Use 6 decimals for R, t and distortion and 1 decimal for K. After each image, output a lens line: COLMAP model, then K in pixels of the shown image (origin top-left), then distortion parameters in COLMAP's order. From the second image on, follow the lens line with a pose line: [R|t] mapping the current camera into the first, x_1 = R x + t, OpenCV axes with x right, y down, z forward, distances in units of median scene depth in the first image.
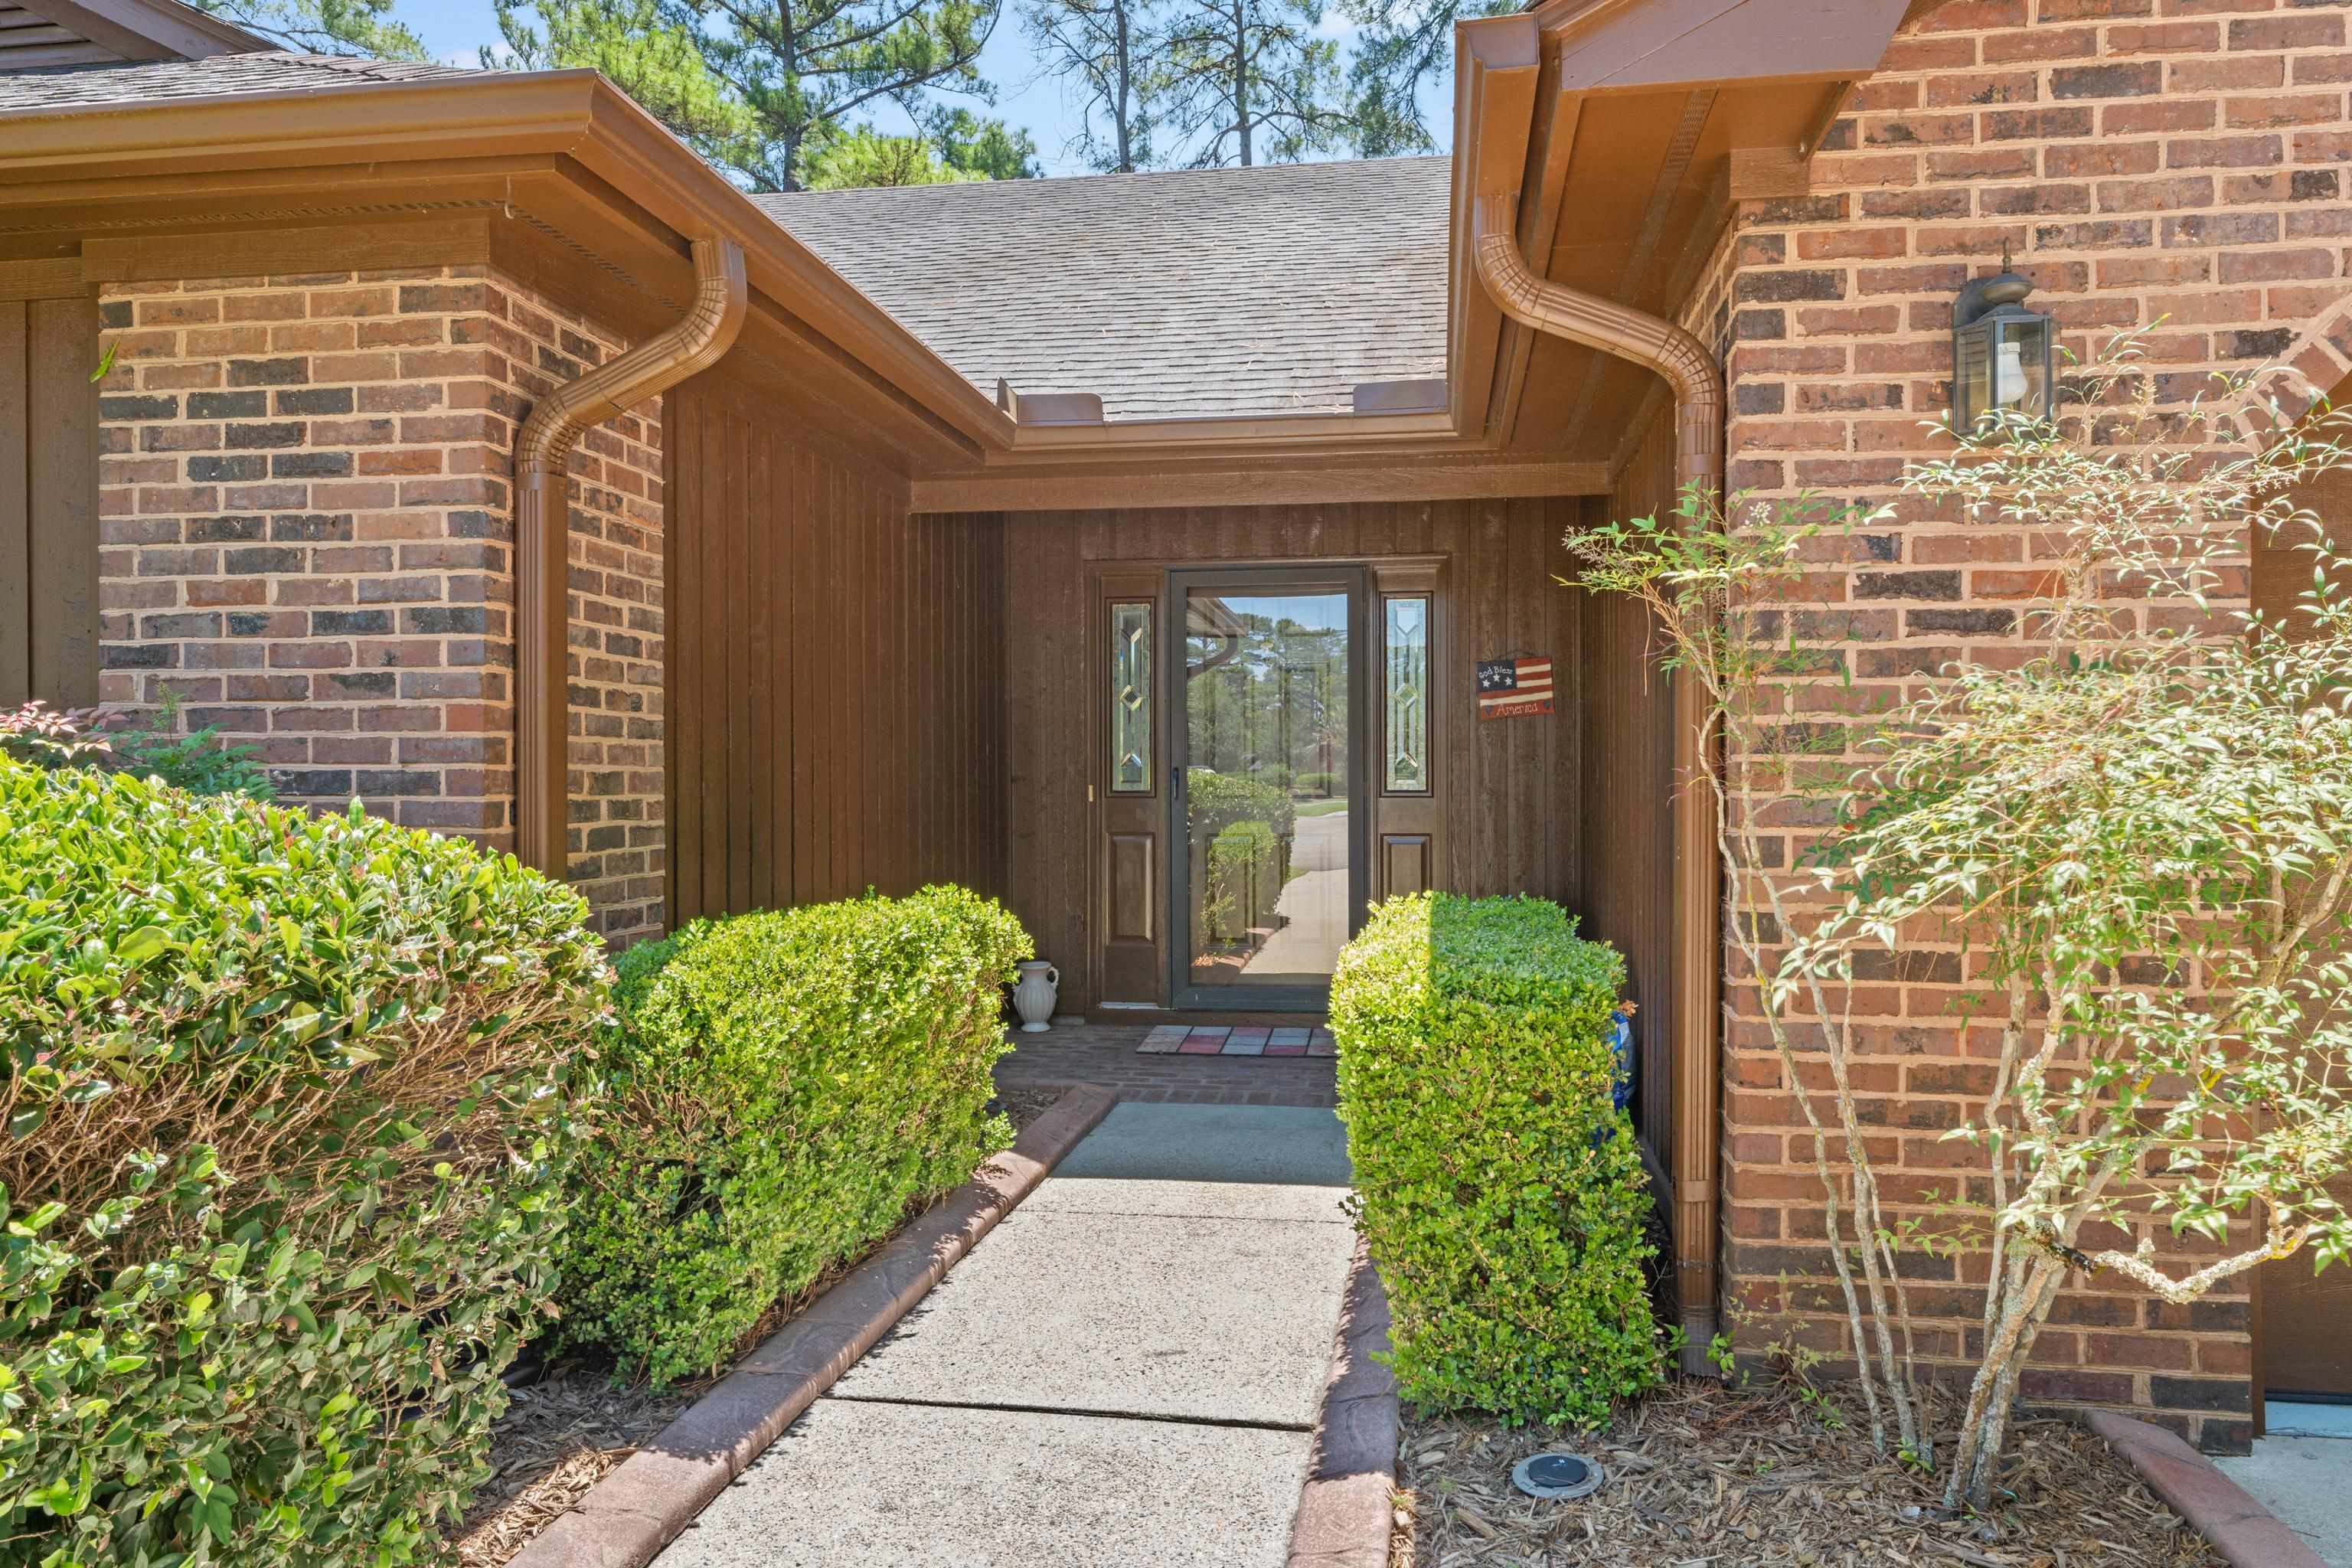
lens RADIAL K [[1658.1, 0, 1178.3], [0, 1658.1, 779.5], [0, 0, 1]] dist [0.003806, 0.000668]
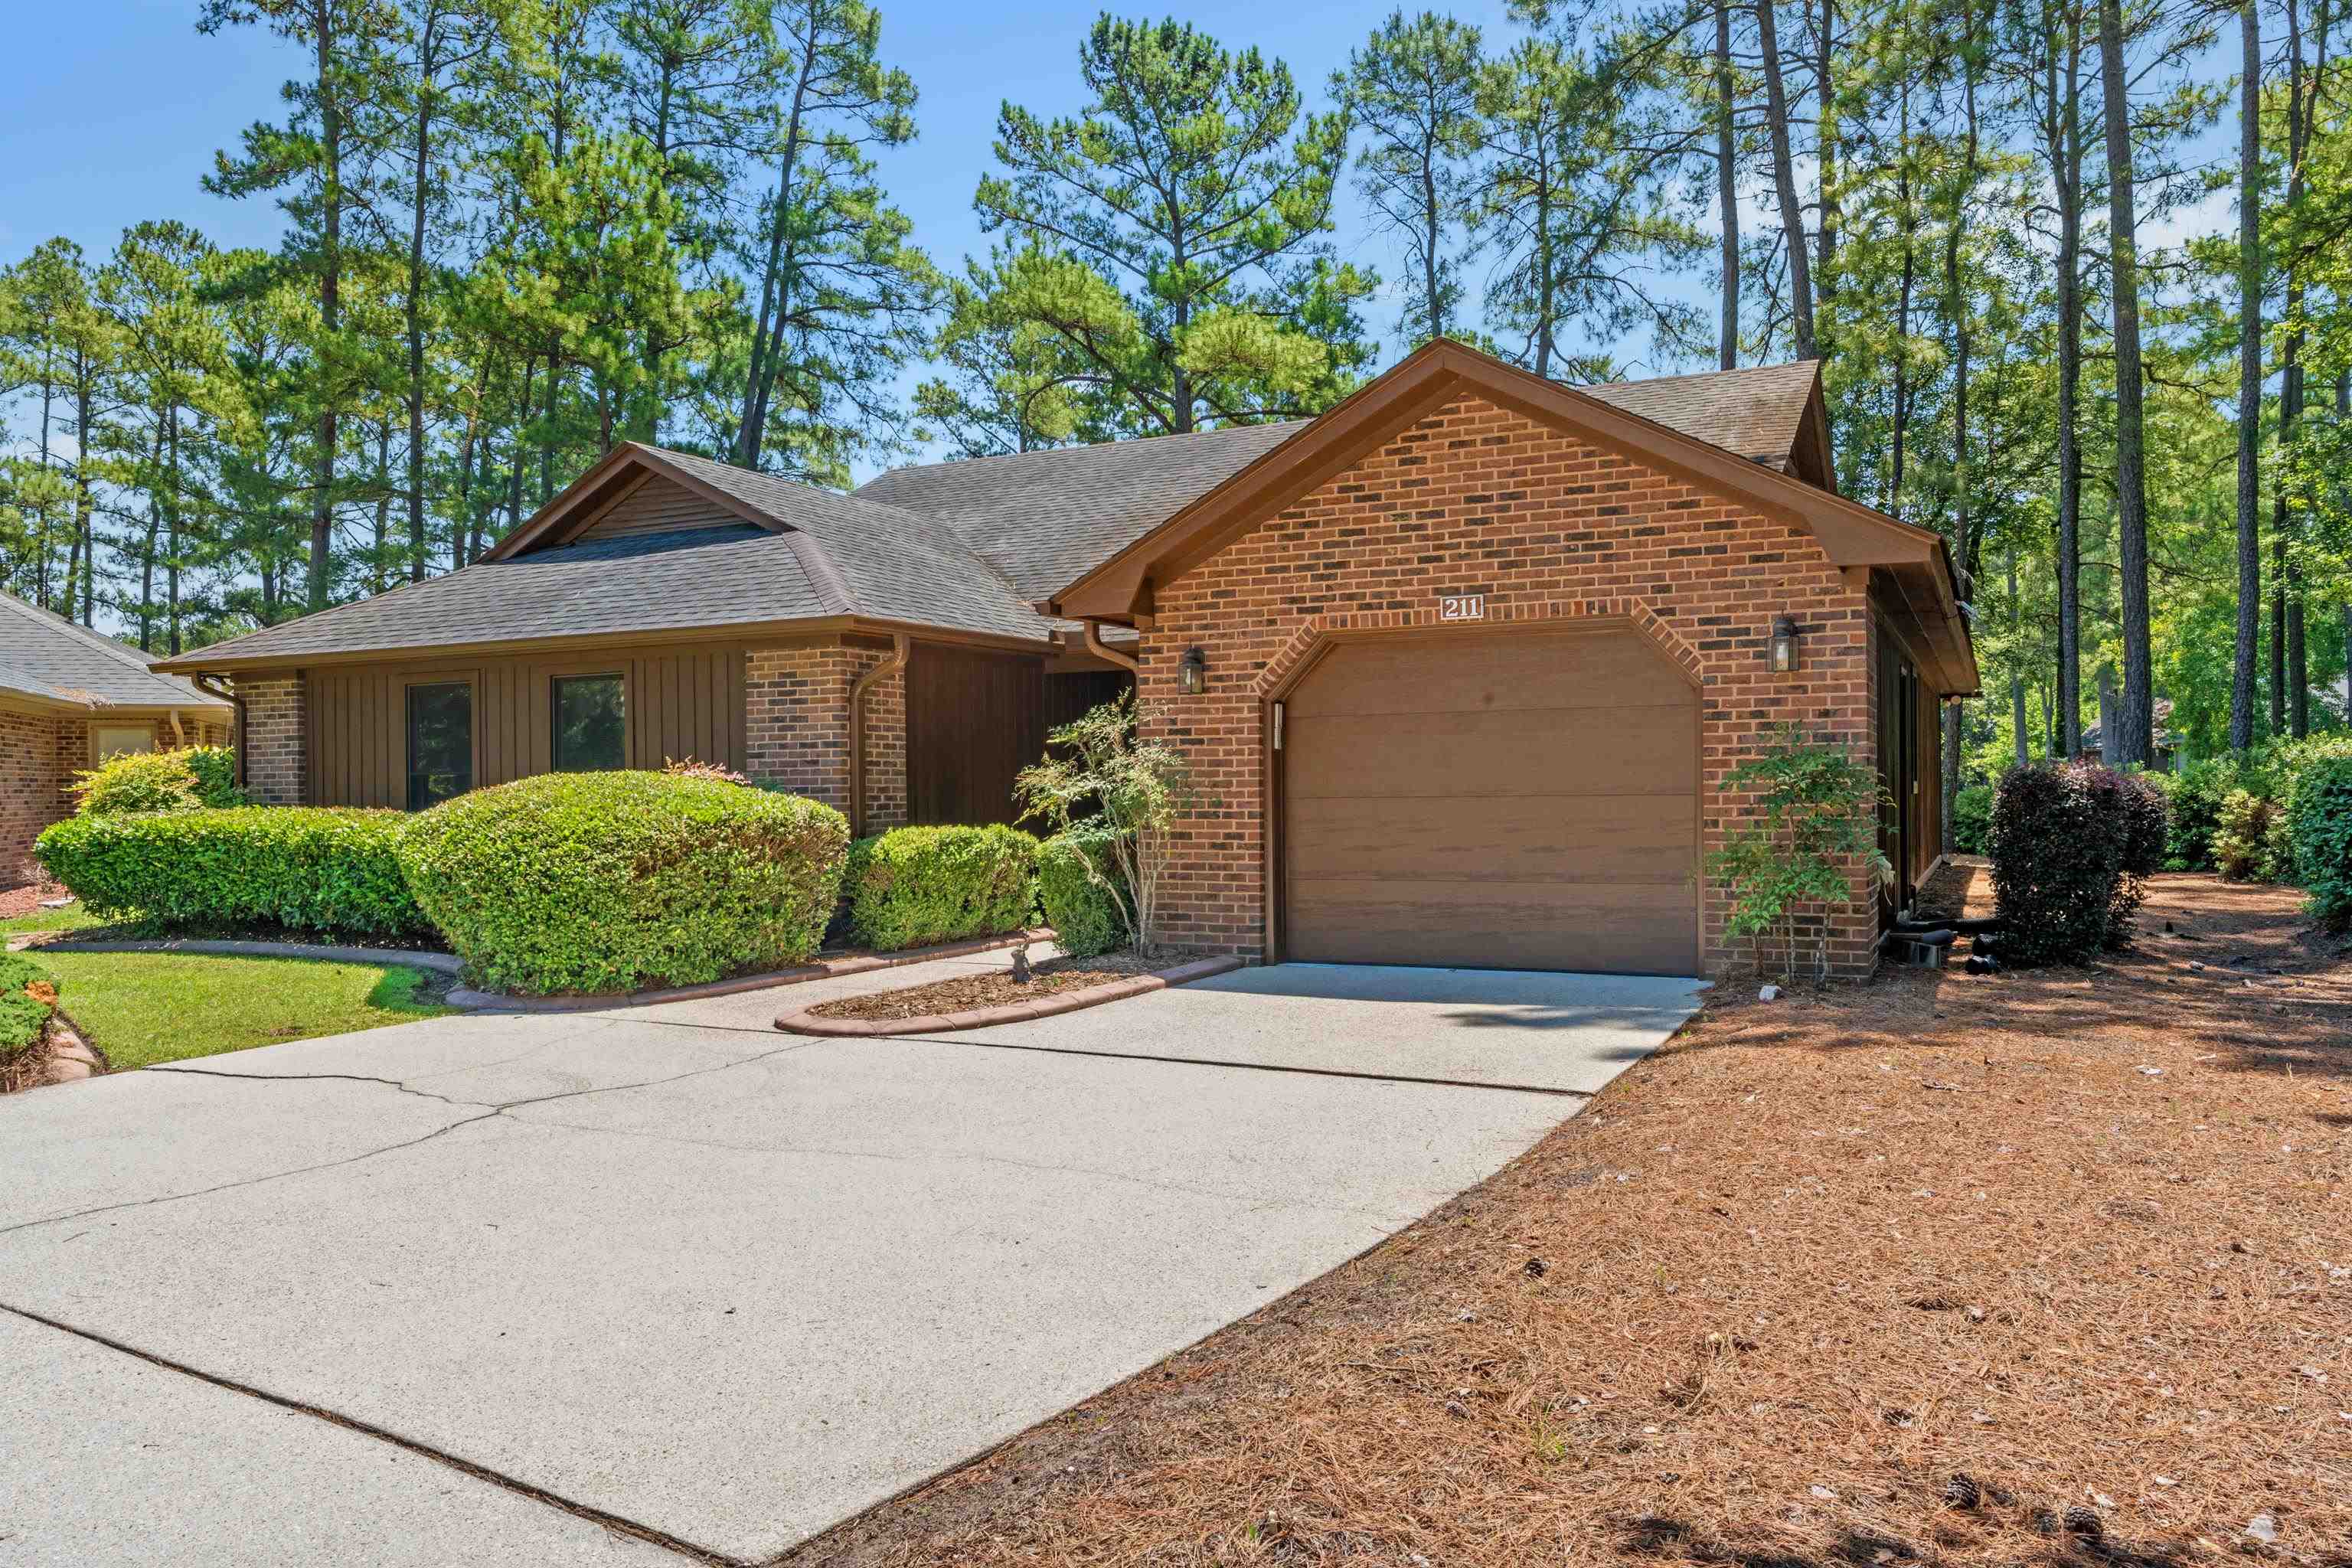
lens RADIAL K [[1658.1, 0, 1174.2], [0, 1658.1, 787.7], [0, 0, 1]] dist [0.003806, 0.000668]
pose [[0.952109, -0.010340, -0.305585, 1.332424], [0.009645, 0.999946, -0.003784, 0.017167], [0.305608, 0.000656, 0.952157, -2.143077]]
